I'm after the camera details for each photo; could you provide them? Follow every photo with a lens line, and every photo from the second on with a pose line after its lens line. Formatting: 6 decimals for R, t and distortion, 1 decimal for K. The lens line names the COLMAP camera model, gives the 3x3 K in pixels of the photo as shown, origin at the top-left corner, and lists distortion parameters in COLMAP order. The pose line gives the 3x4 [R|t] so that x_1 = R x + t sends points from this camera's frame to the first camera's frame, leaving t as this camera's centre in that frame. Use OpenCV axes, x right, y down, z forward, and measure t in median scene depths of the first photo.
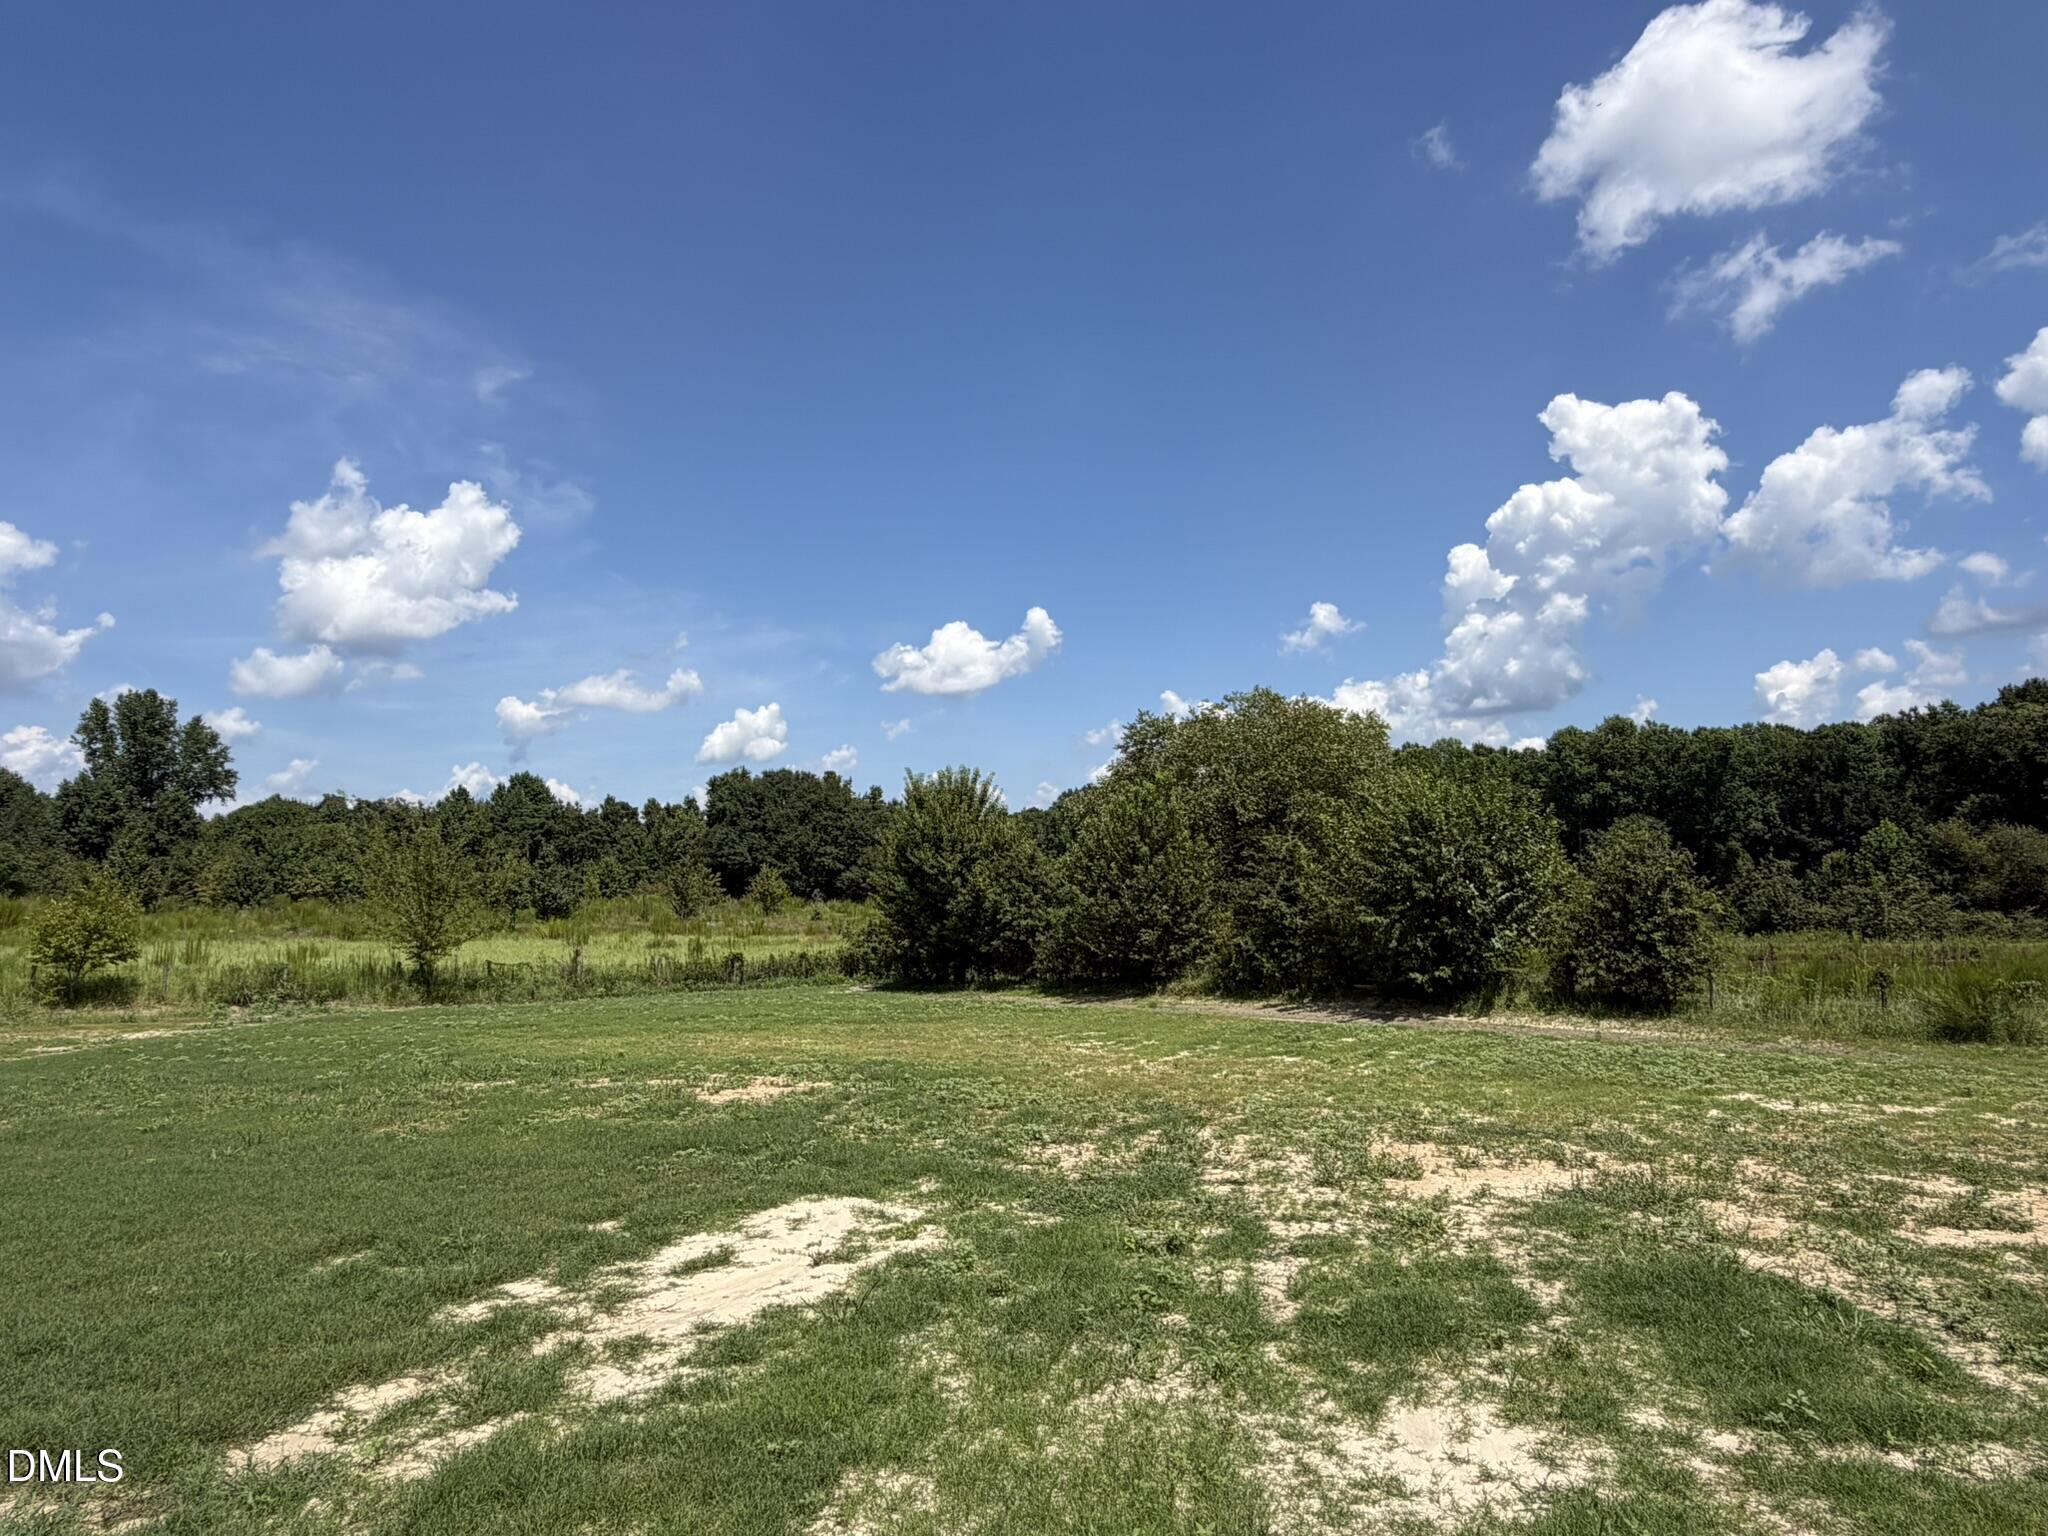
lens RADIAL K [[1270.5, 0, 1027.2], [0, 1270.5, 766.5], [0, 0, 1]] dist [0.001787, 0.000017]
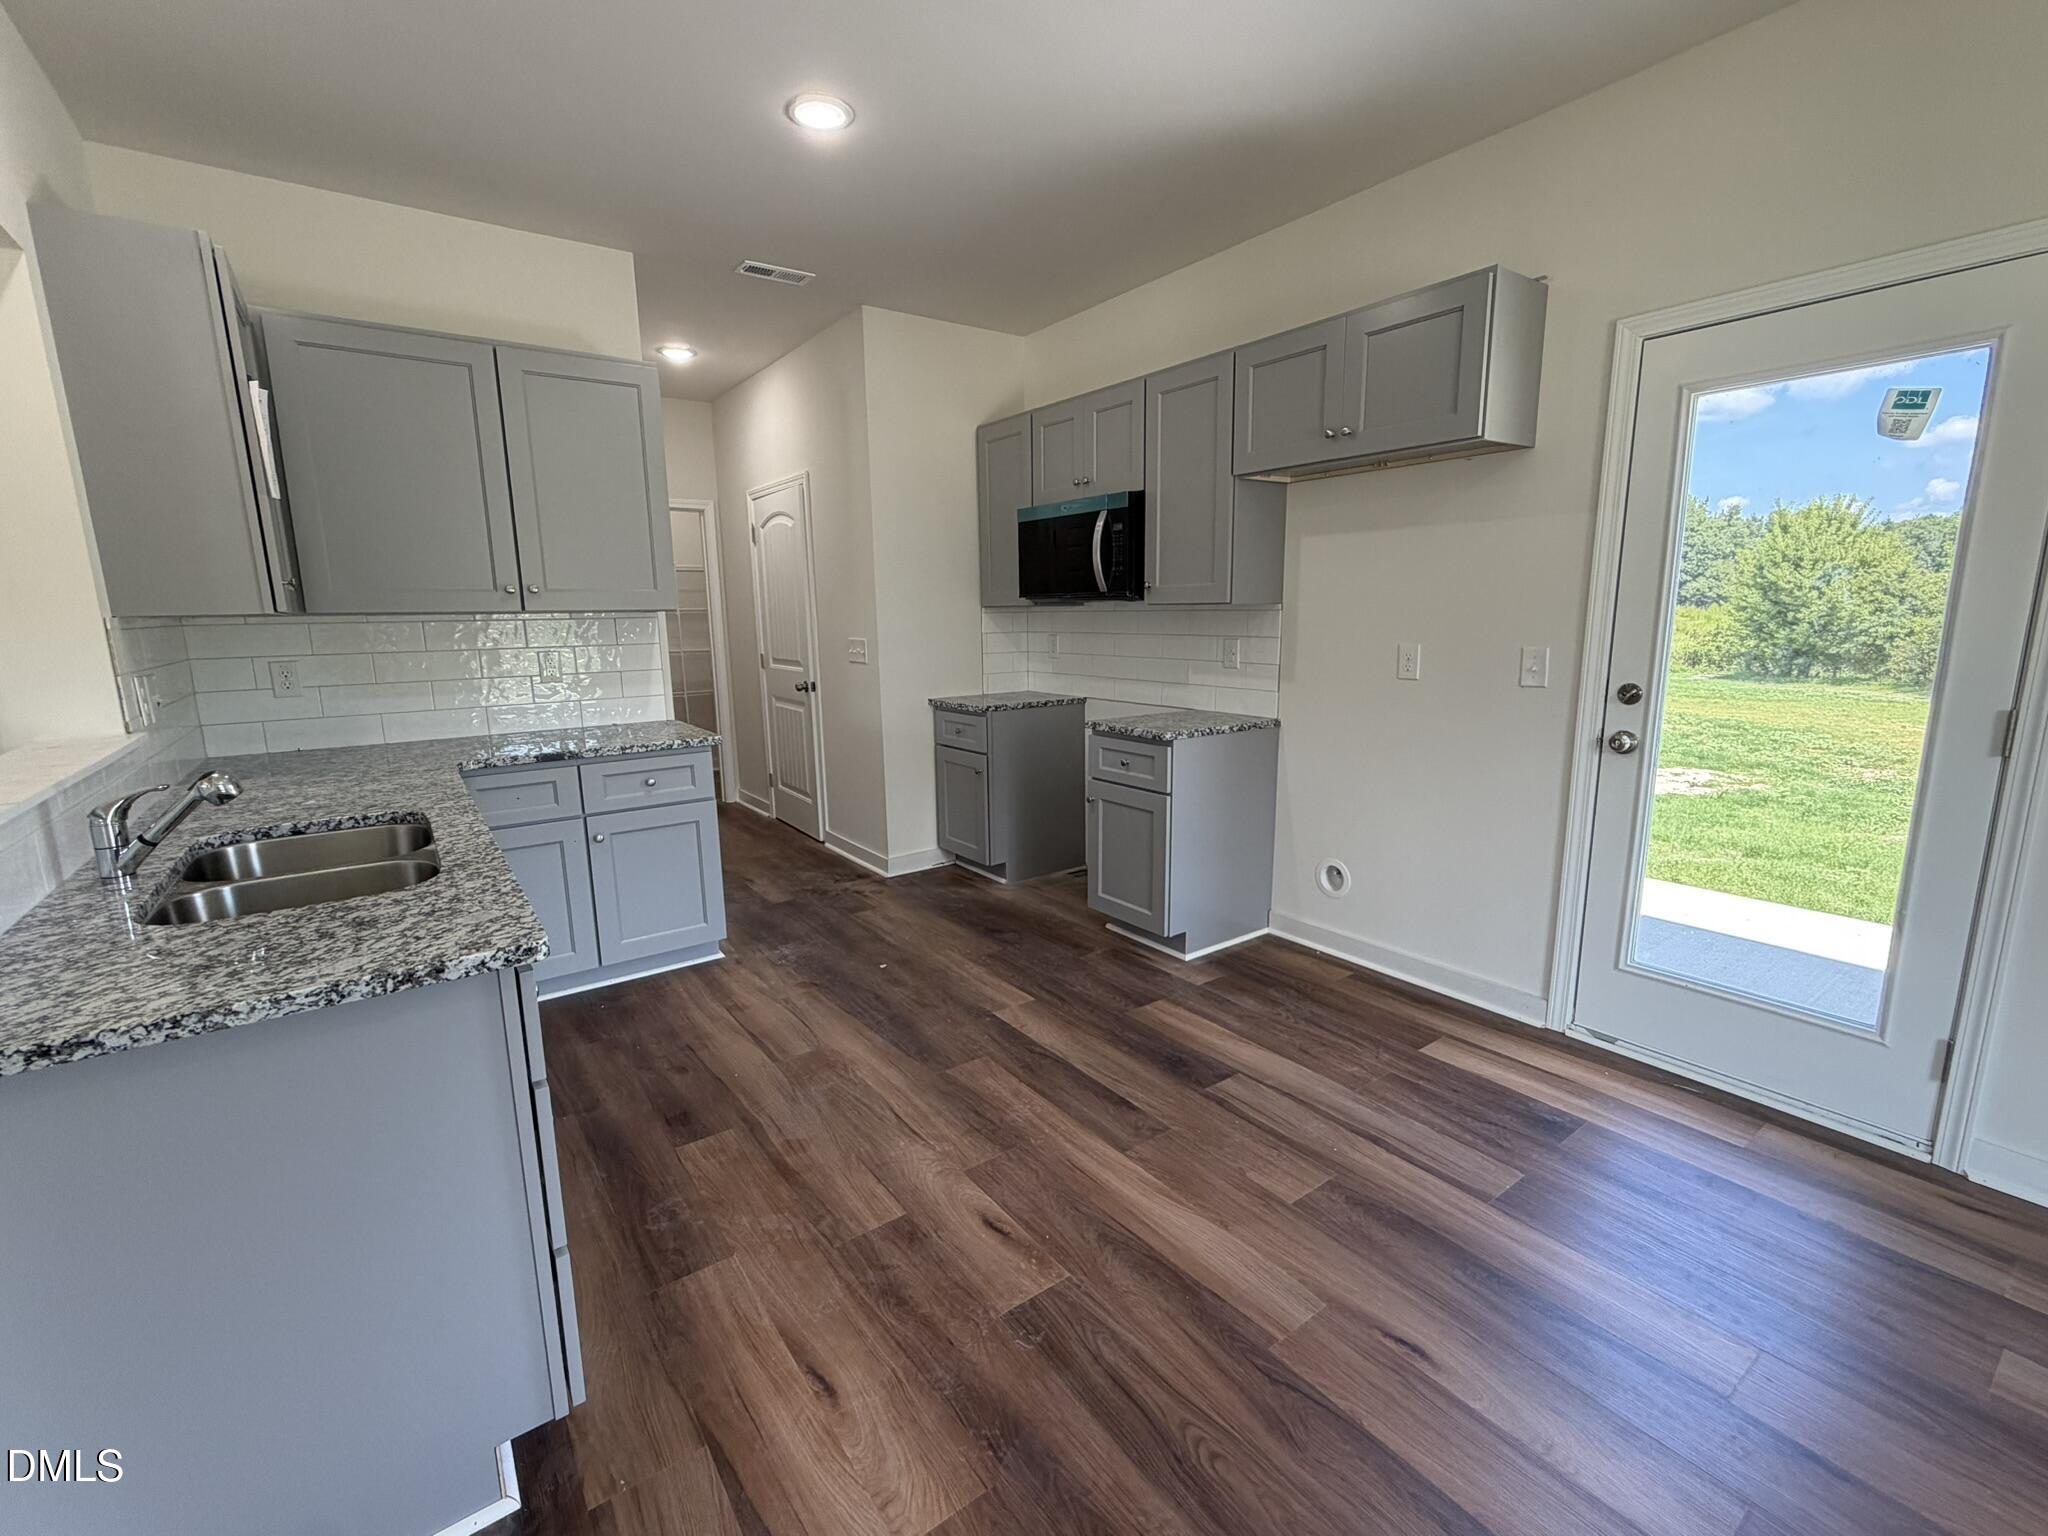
lens RADIAL K [[894.7, 0, 1012.2], [0, 894.7, 773.1], [0, 0, 1]] dist [-0.000842, 0.000156]
pose [[0.713103, 0.137108, -0.687521, 0.009939], [0.066849, 0.962922, 0.261365, -0.020031], [0.697865, -0.232340, 0.677498, -0.159927]]
